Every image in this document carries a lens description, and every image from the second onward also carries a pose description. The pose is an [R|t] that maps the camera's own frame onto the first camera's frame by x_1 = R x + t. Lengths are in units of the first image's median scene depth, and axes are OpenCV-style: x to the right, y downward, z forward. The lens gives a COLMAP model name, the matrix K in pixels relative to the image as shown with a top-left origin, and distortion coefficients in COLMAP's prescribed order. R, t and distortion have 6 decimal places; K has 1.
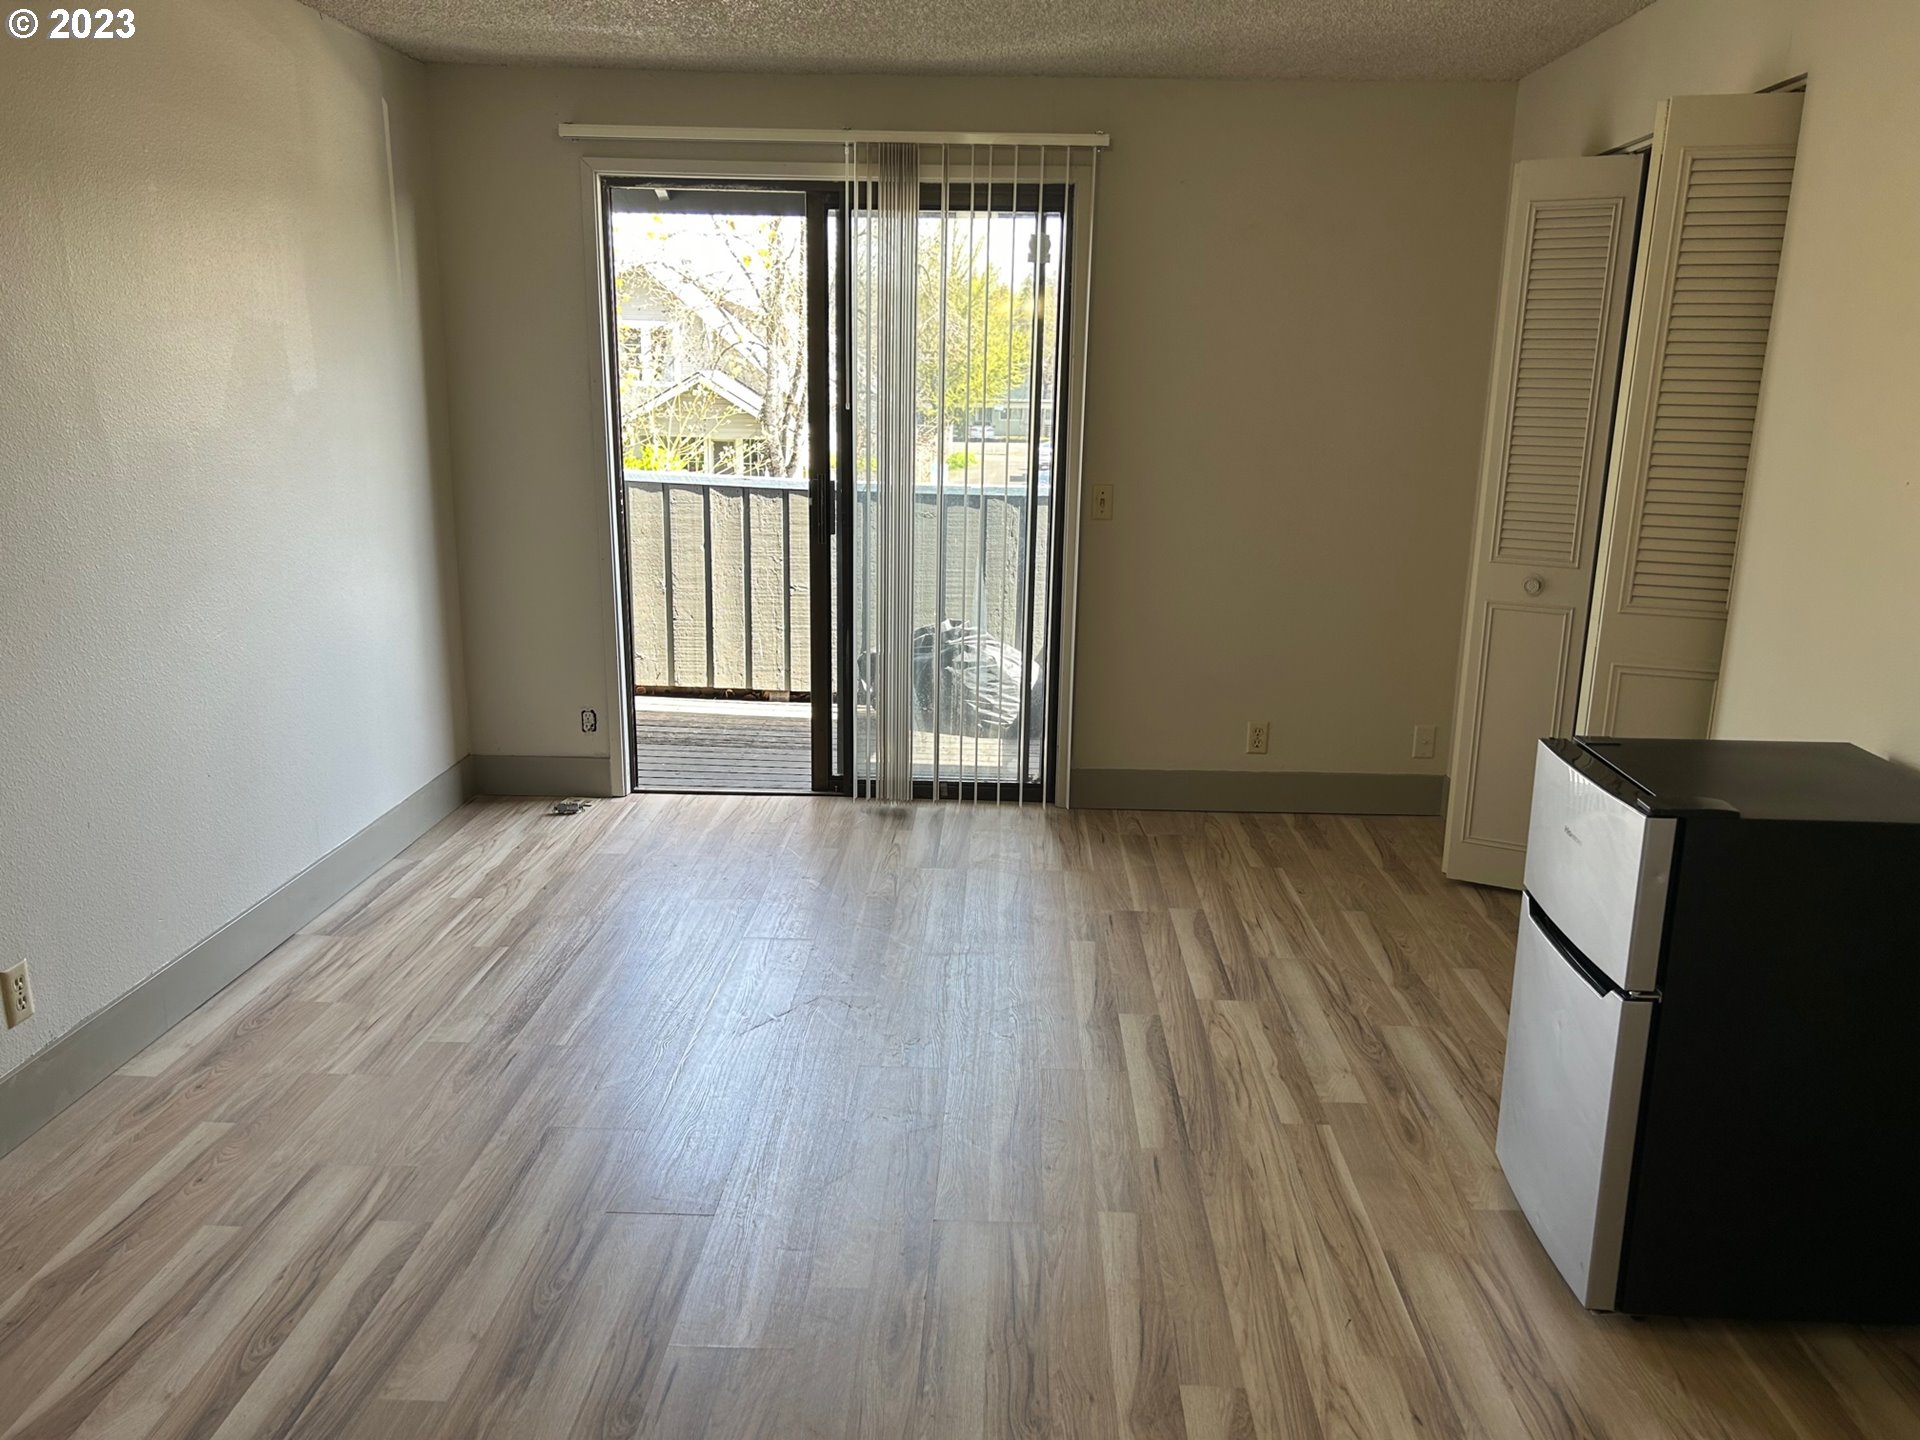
lens RADIAL K [[1484.2, 0, 928.8], [0, 1484.2, 725.5], [0, 0, 1]] dist [0.114906, -0.100941]
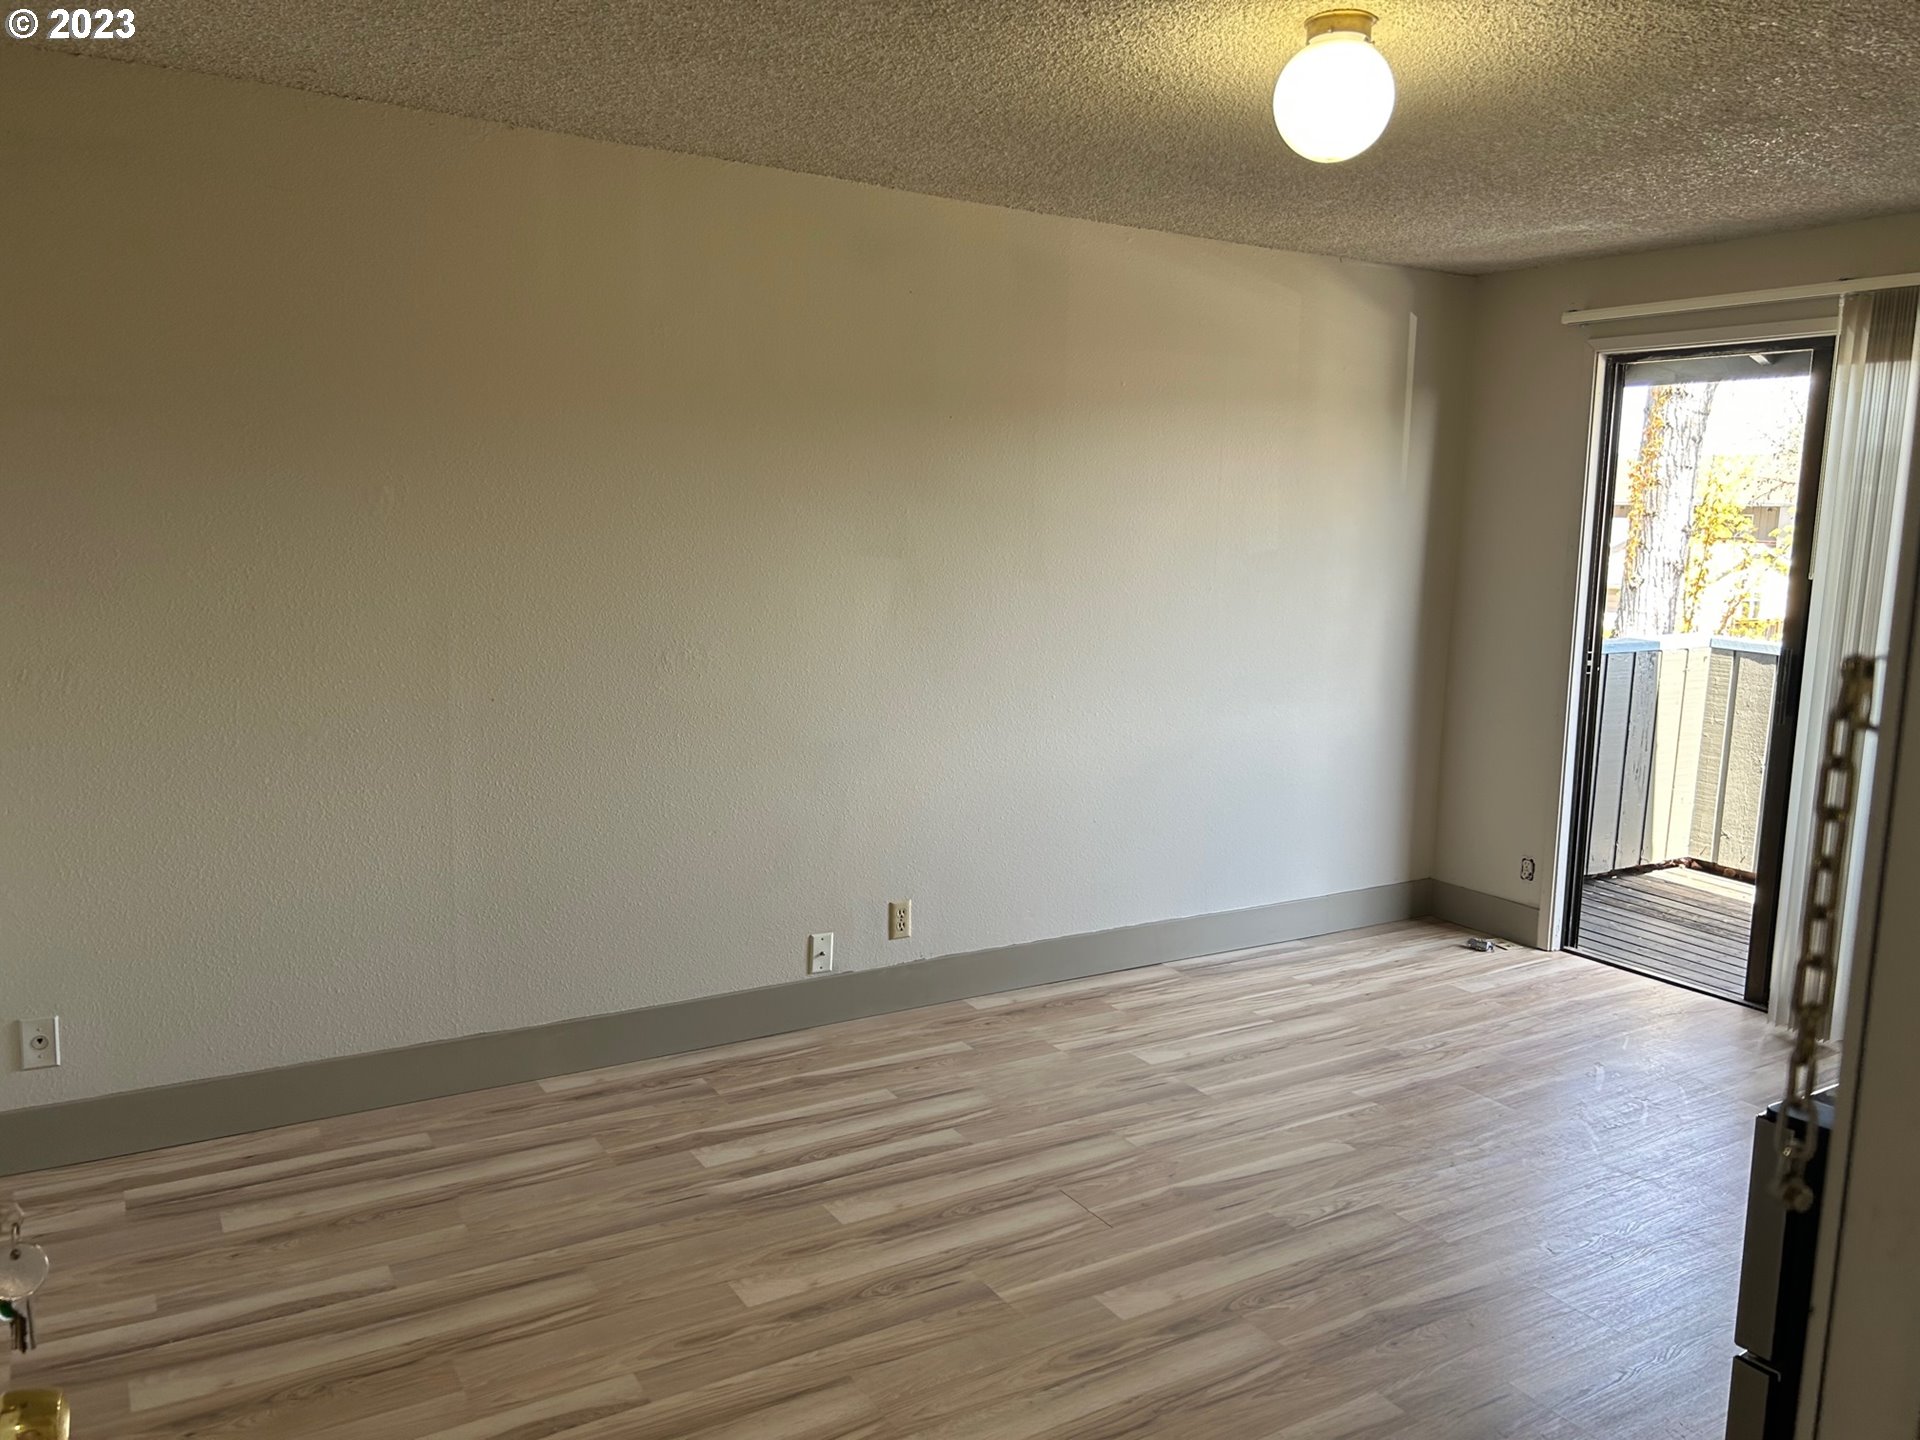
lens RADIAL K [[1455.7, 0, 960.0], [0, 1455.7, 720.0], [0, 0, 1]] dist [0.112906, -0.101991]
pose [[0.563348, 0.120085, -0.817446, 0.470754], [-0.207714, 0.978189, 0.000551, -0.029231], [0.799683, 0.169485, 0.576005, 0.109462]]
